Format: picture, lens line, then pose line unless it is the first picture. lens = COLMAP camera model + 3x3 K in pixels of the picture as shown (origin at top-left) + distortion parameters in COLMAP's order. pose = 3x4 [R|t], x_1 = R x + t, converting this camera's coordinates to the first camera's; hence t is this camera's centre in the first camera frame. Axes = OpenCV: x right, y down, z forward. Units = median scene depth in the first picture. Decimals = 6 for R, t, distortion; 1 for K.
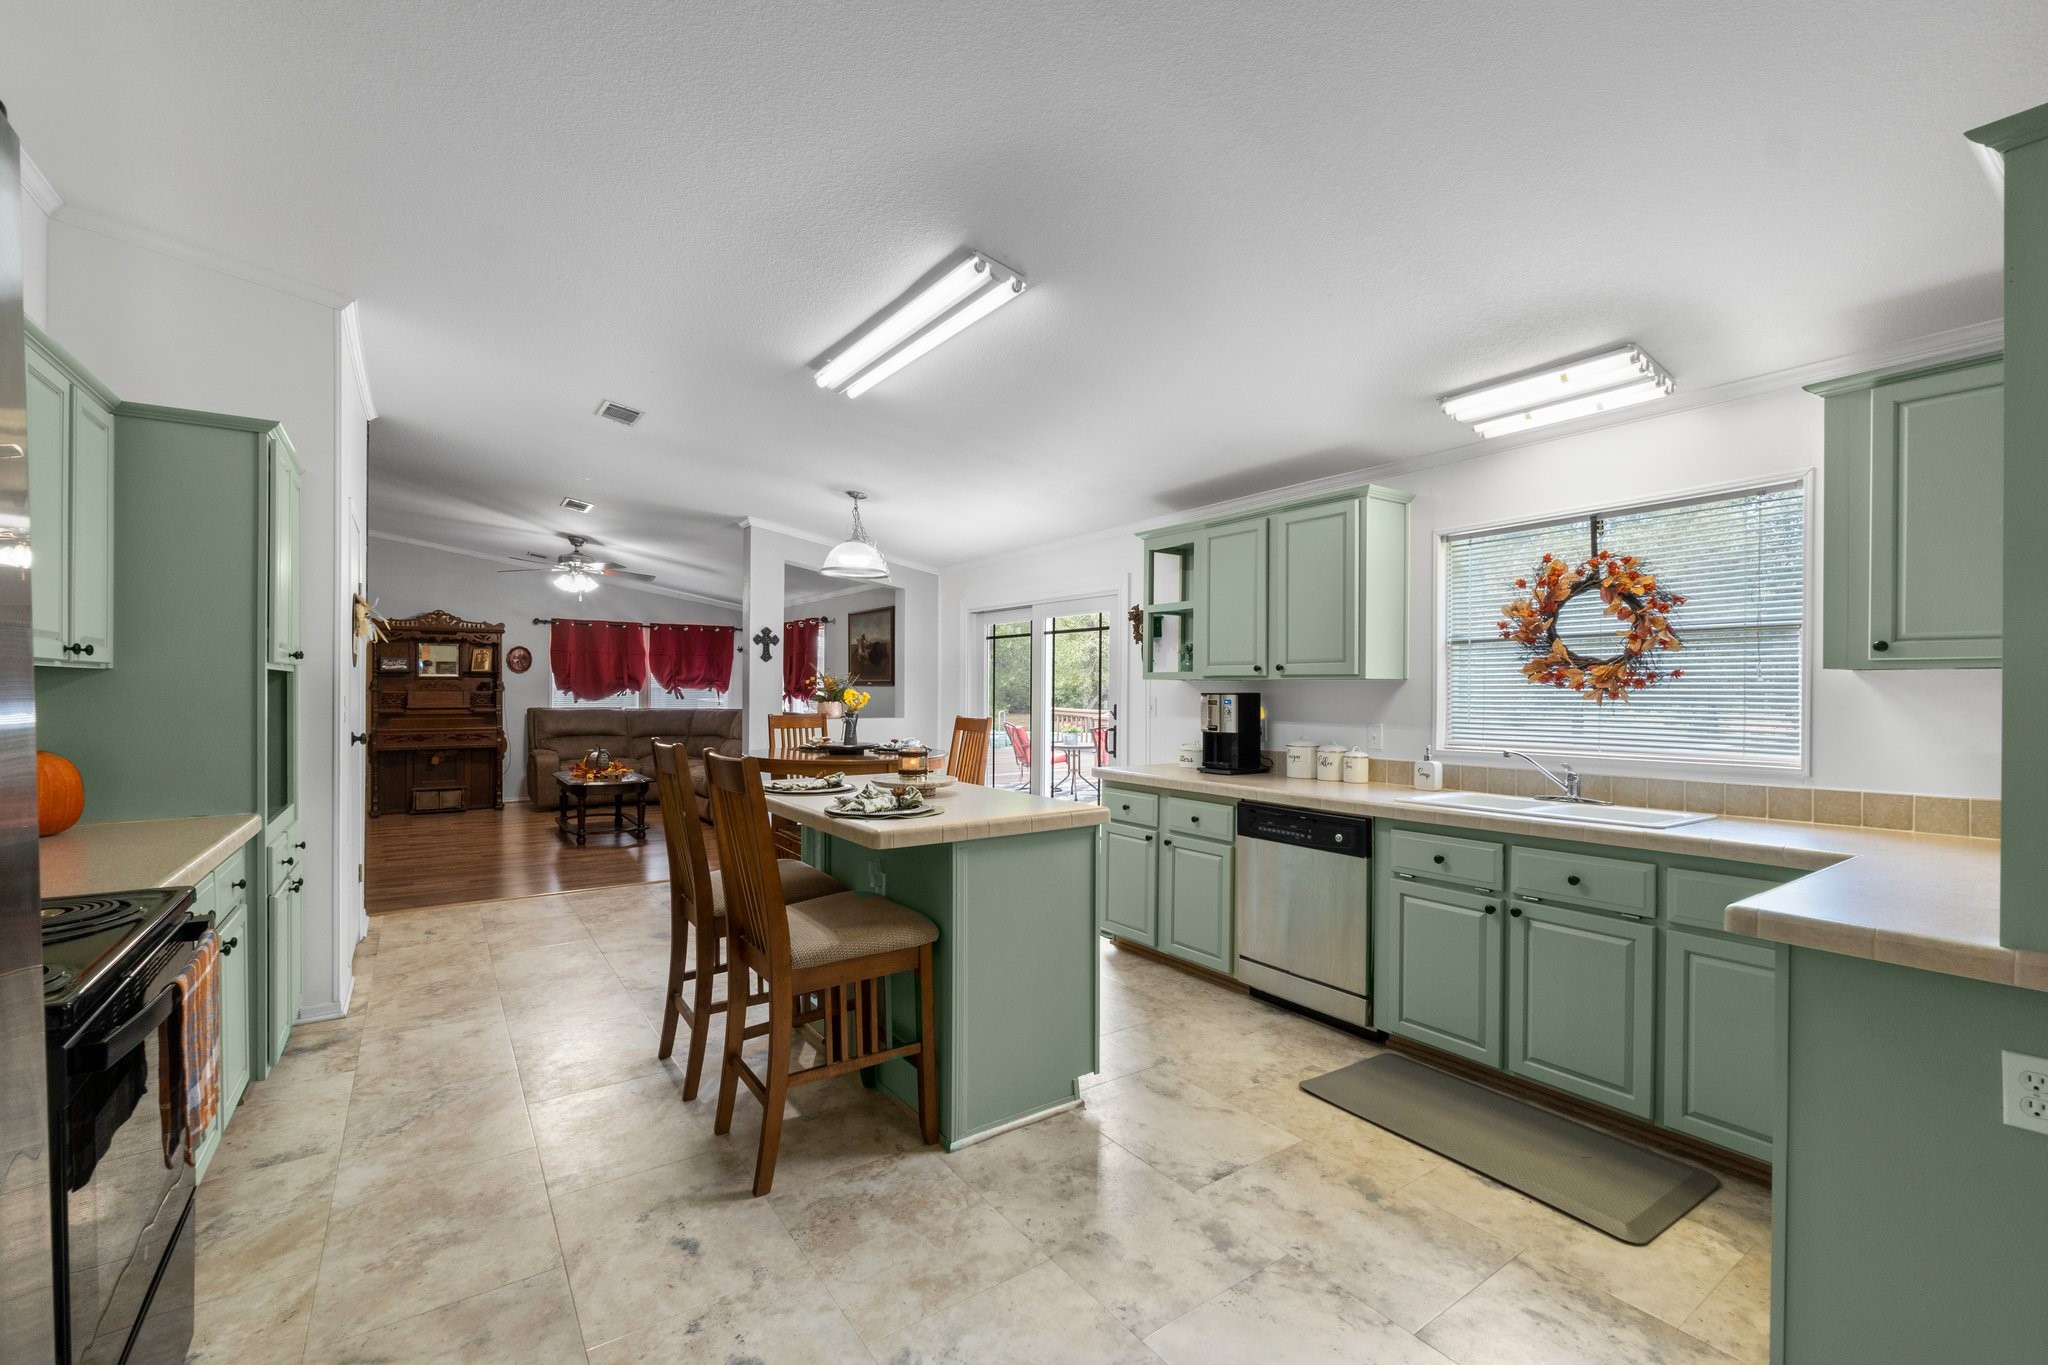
lens RADIAL K [[858.5, 0, 1026.6], [0, 858.5, 695.0], [0, 0, 1]] dist [-0.006071, 0.000180]
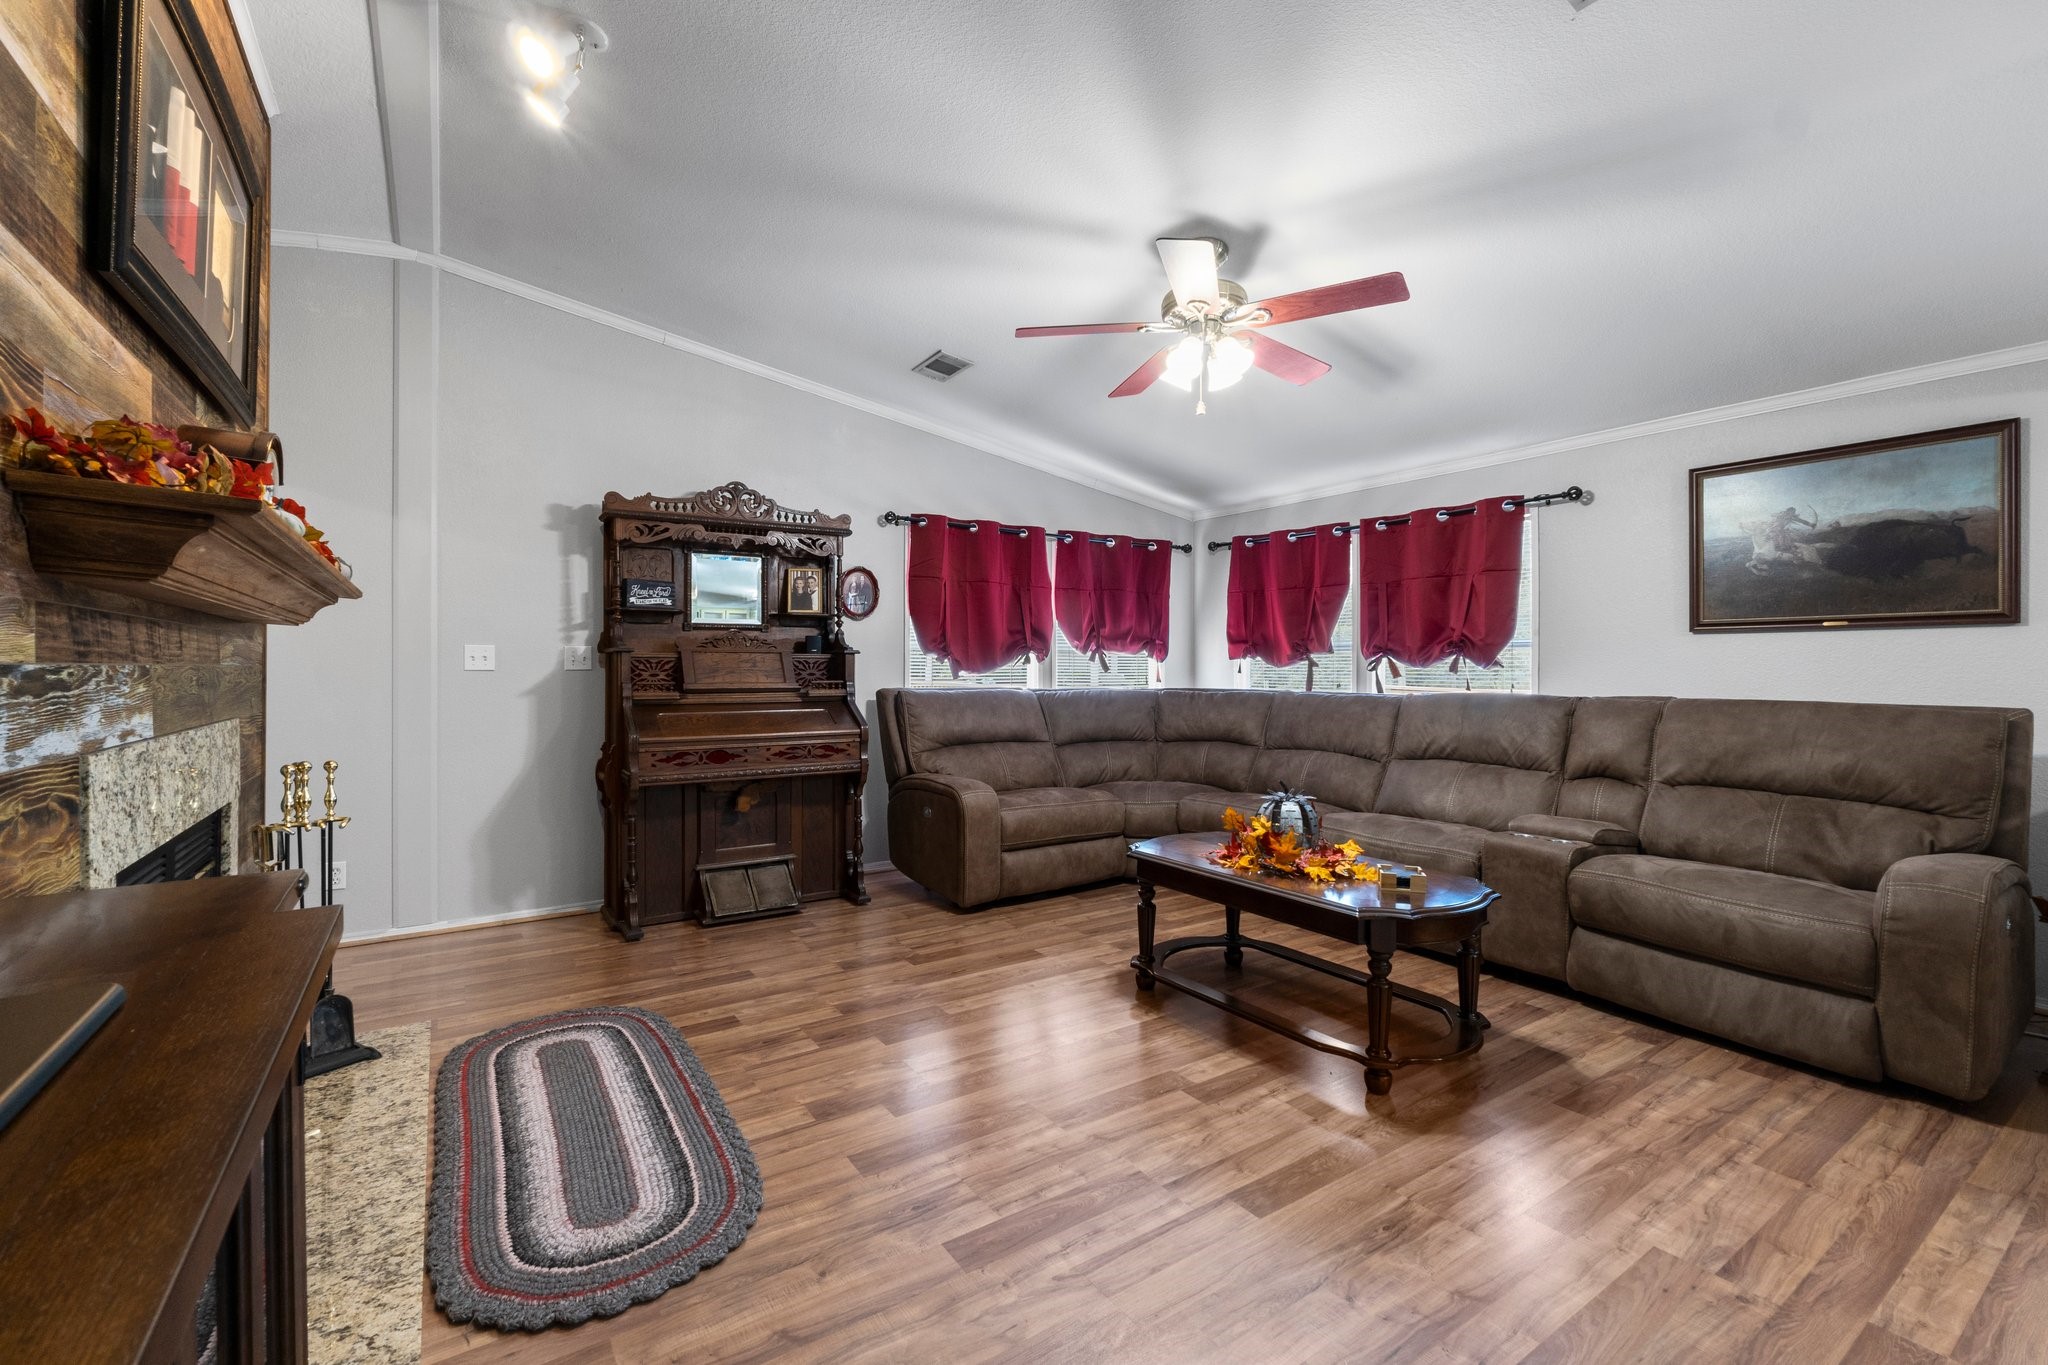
lens RADIAL K [[858.5, 0, 1018.3], [0, 858.5, 672.4], [0, 0, 1]] dist [-0.006071, 0.000180]
pose [[0.999678, -0.005687, -0.024742, -0.505067], [0.005661, 0.999983, -0.001107, 0.006966], [0.024748, 0.000967, 0.999693, 0.516040]]
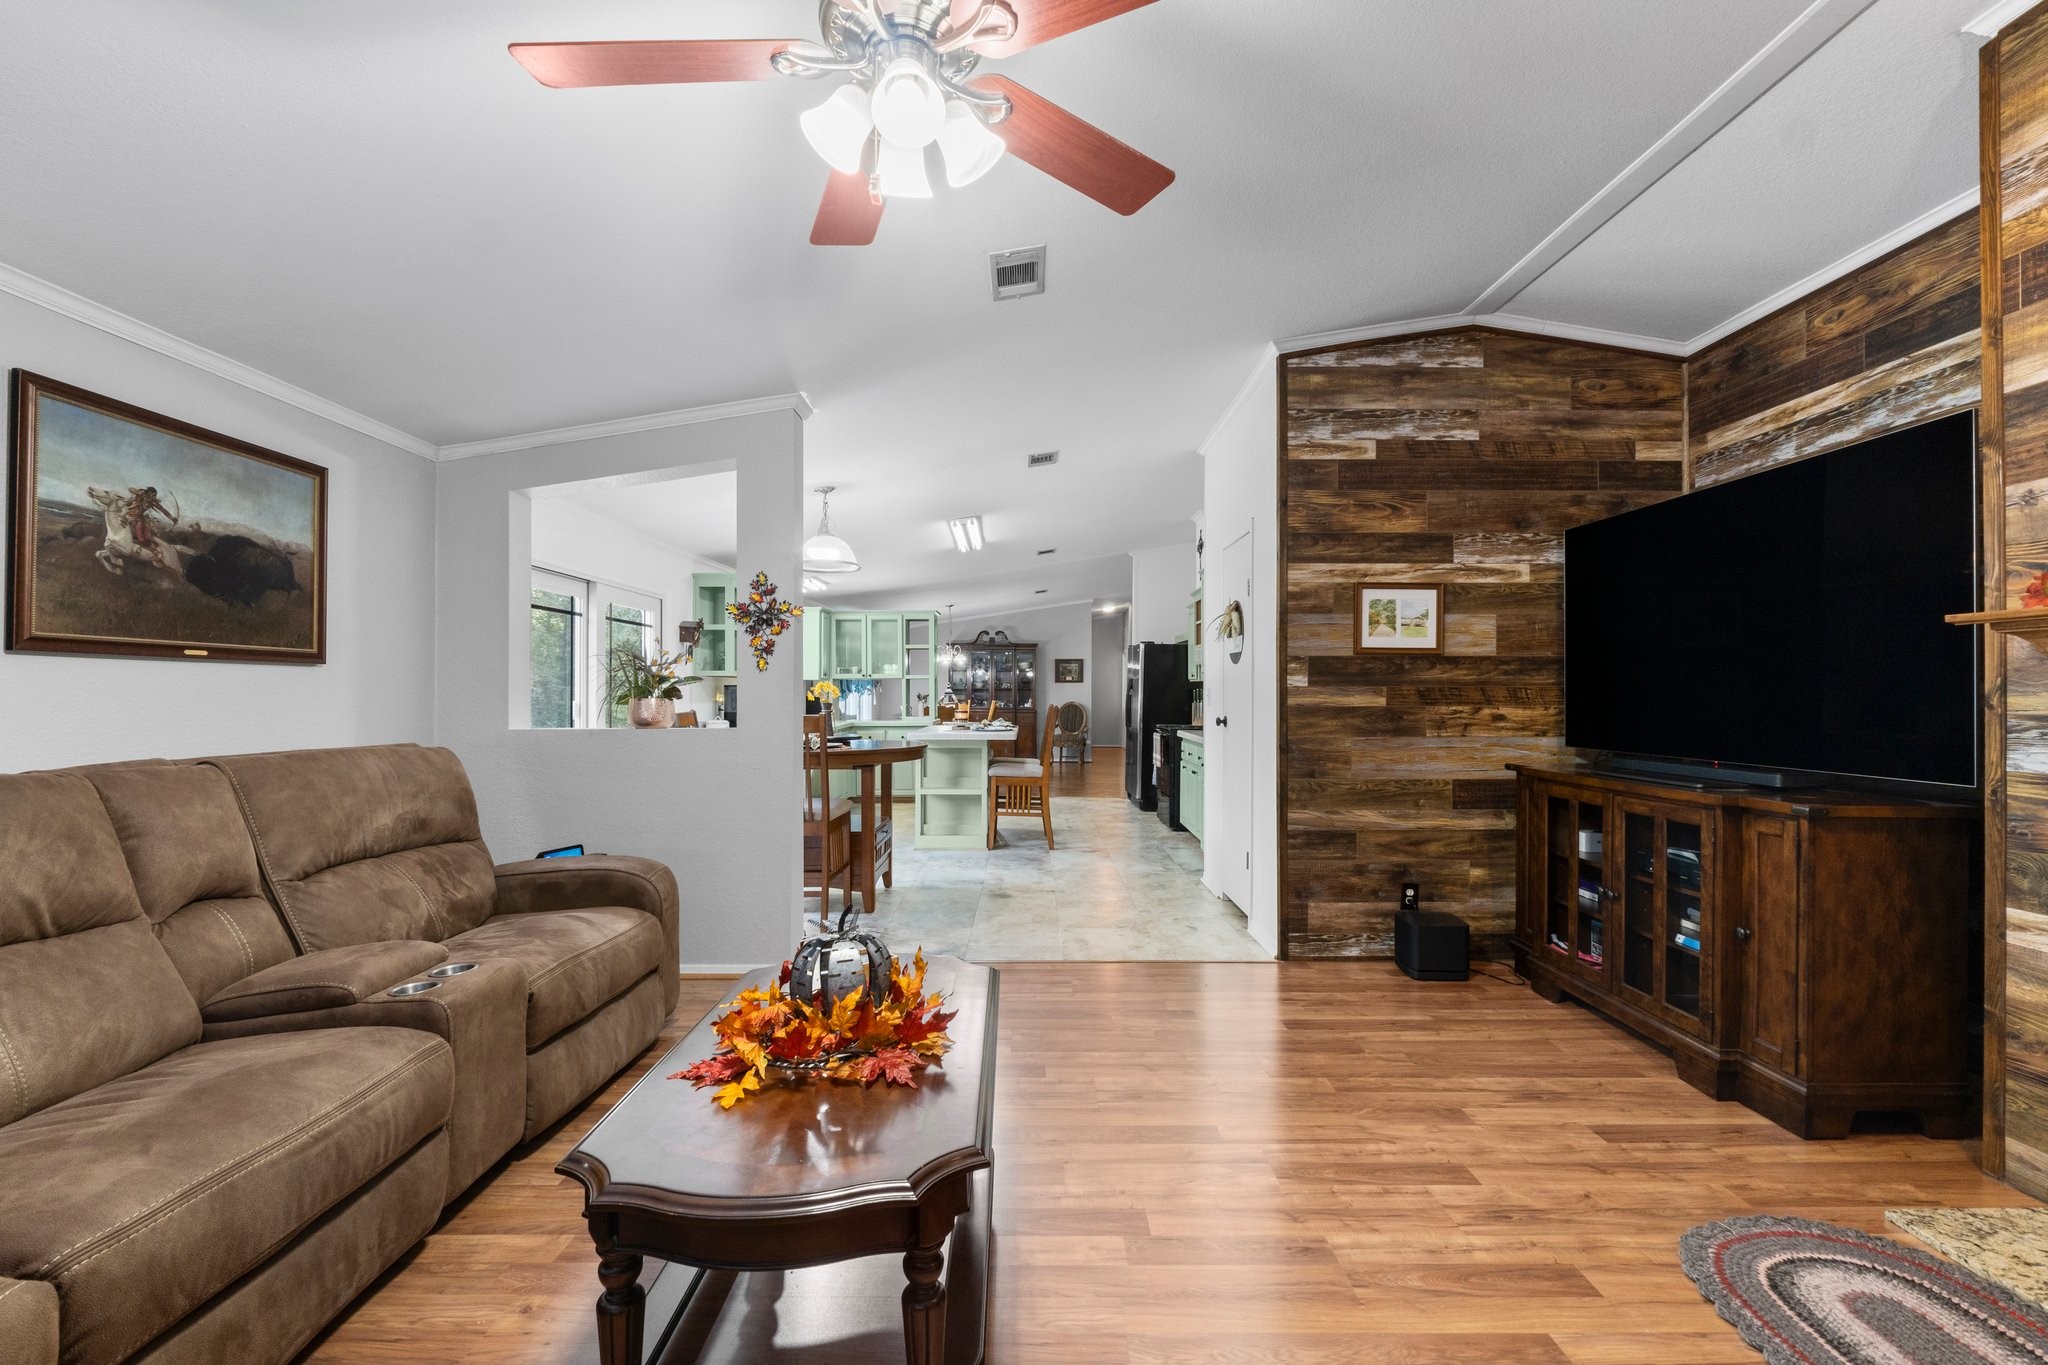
lens RADIAL K [[858.5, 0, 1033.0], [0, 858.5, 690.6], [0, 0, 1]] dist [-0.006071, 0.000180]
pose [[-0.819721, -0.007727, 0.572711, -0.559148], [-0.007232, 0.999969, 0.003140, -0.002399], [-0.572717, -0.001568, -0.819751, 0.962552]]
